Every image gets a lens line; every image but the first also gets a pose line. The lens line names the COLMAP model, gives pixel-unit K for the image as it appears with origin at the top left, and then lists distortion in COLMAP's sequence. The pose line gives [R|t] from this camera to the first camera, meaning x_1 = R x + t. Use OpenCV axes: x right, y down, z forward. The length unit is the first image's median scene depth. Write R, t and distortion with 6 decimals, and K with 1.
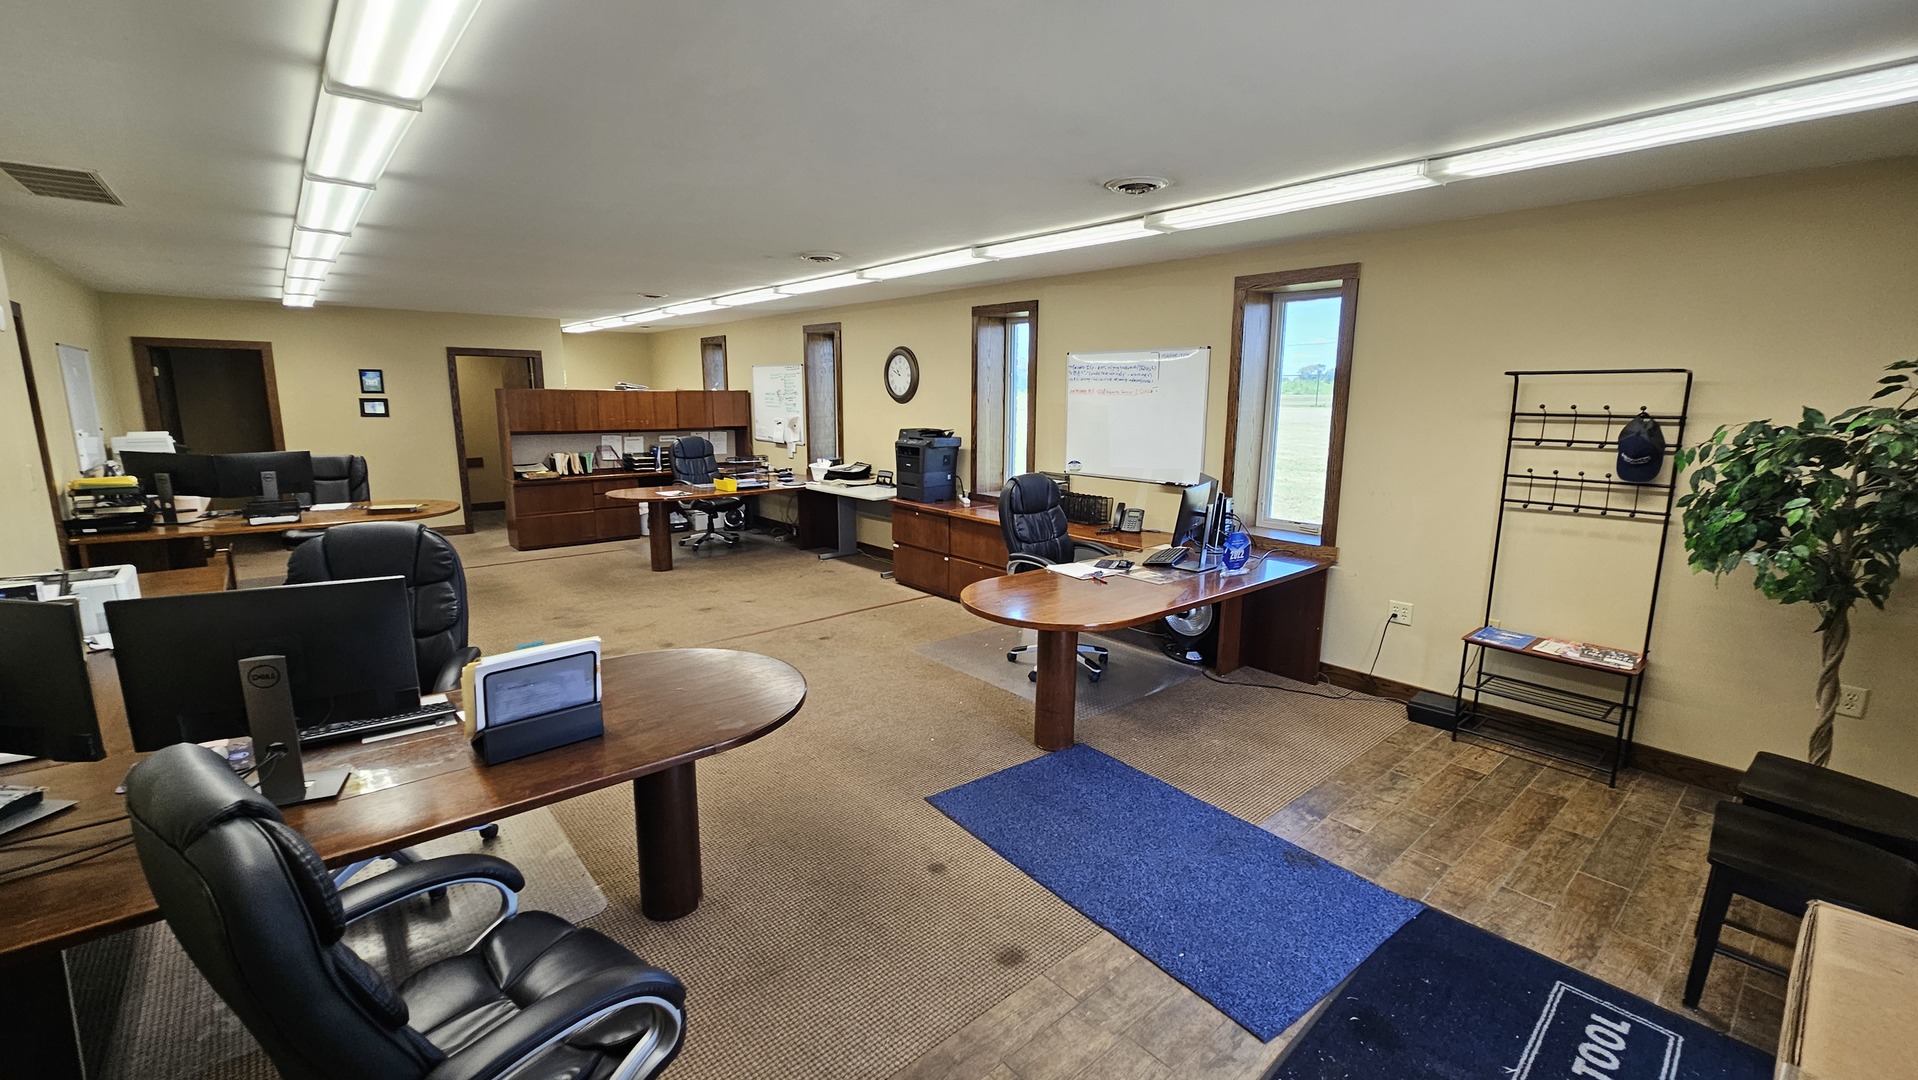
lens RADIAL K [[788.2, 0, 959.0], [0, 788.2, 540.0], [0, 0, 1]] dist [0.000135, 0.000022]
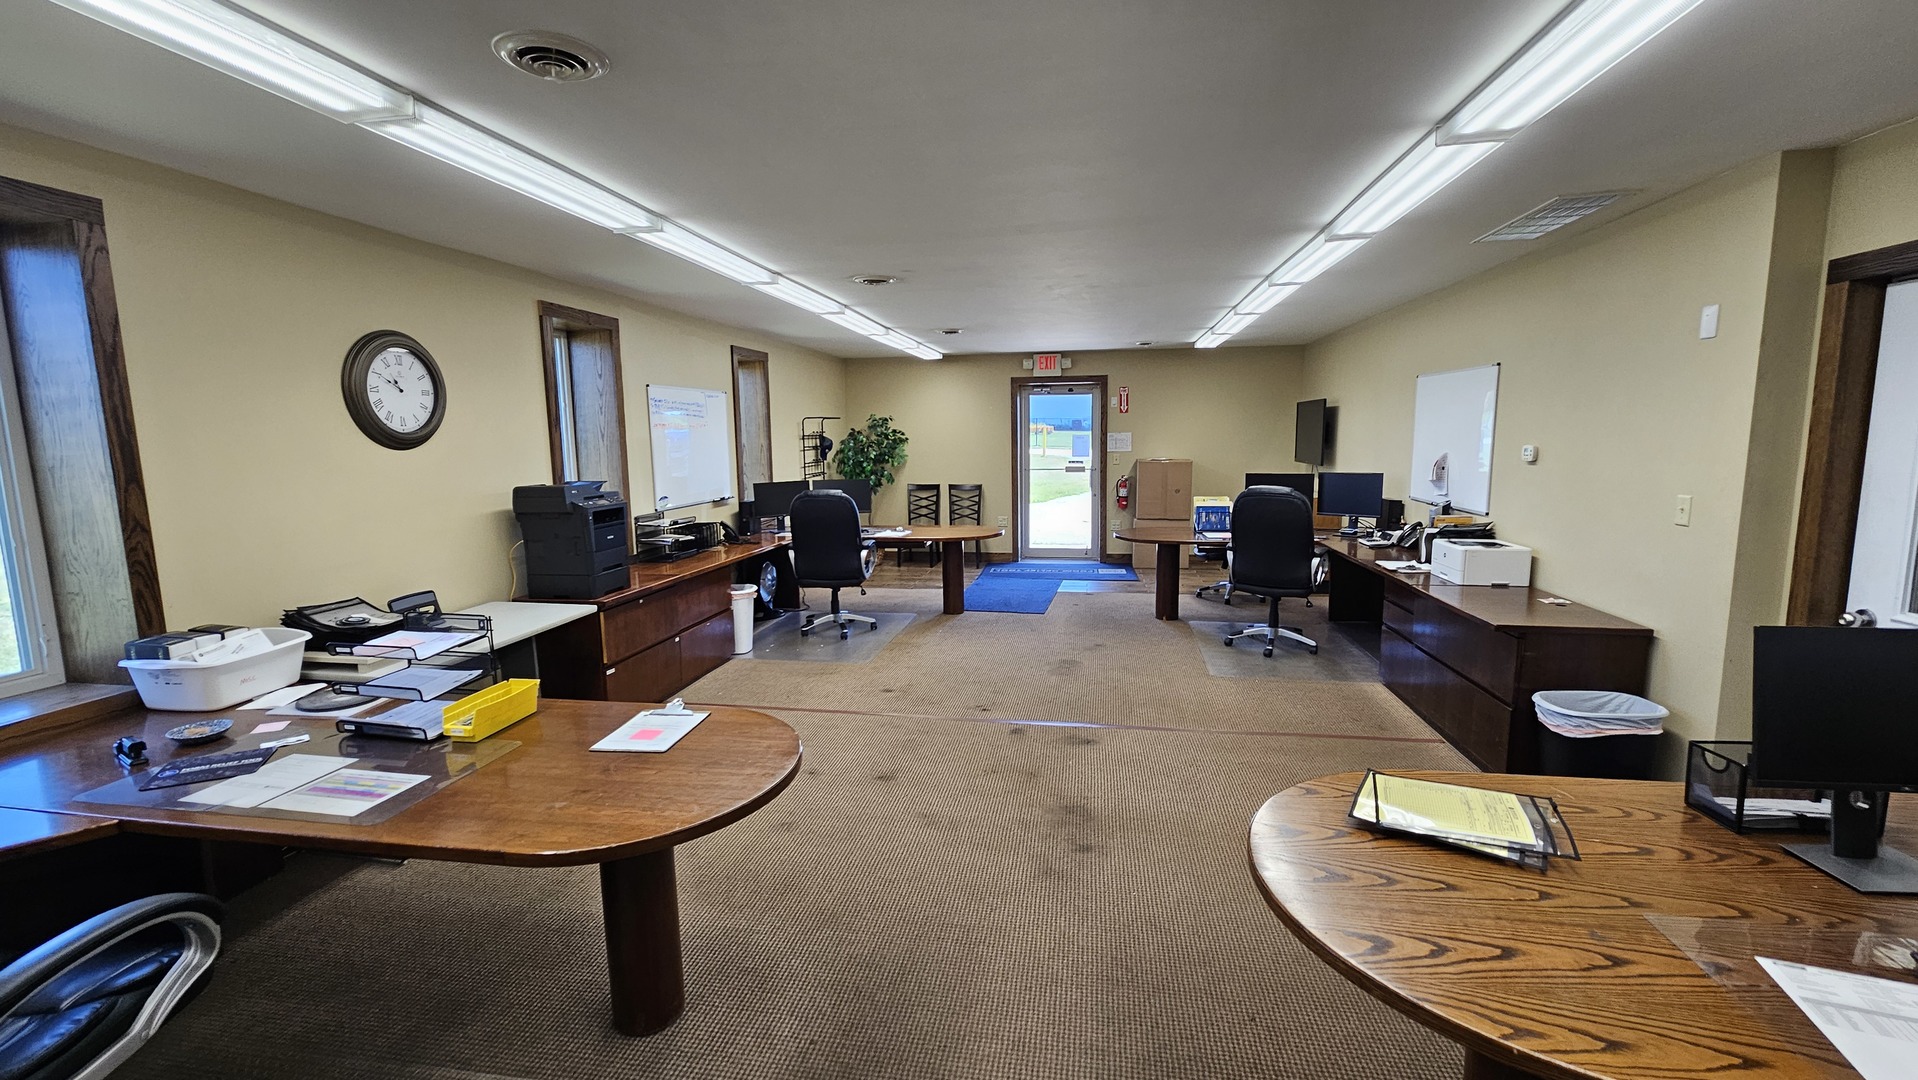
lens RADIAL K [[788.2, 0, 959.0], [0, 788.2, 540.0], [0, 0, 1]] dist [0.000135, 0.000022]
pose [[-0.631701, -0.106577, 0.767851, -0.842389], [0.145959, 0.956437, 0.252831, -0.243634], [-0.761347, 0.271789, -0.588626, 1.323685]]
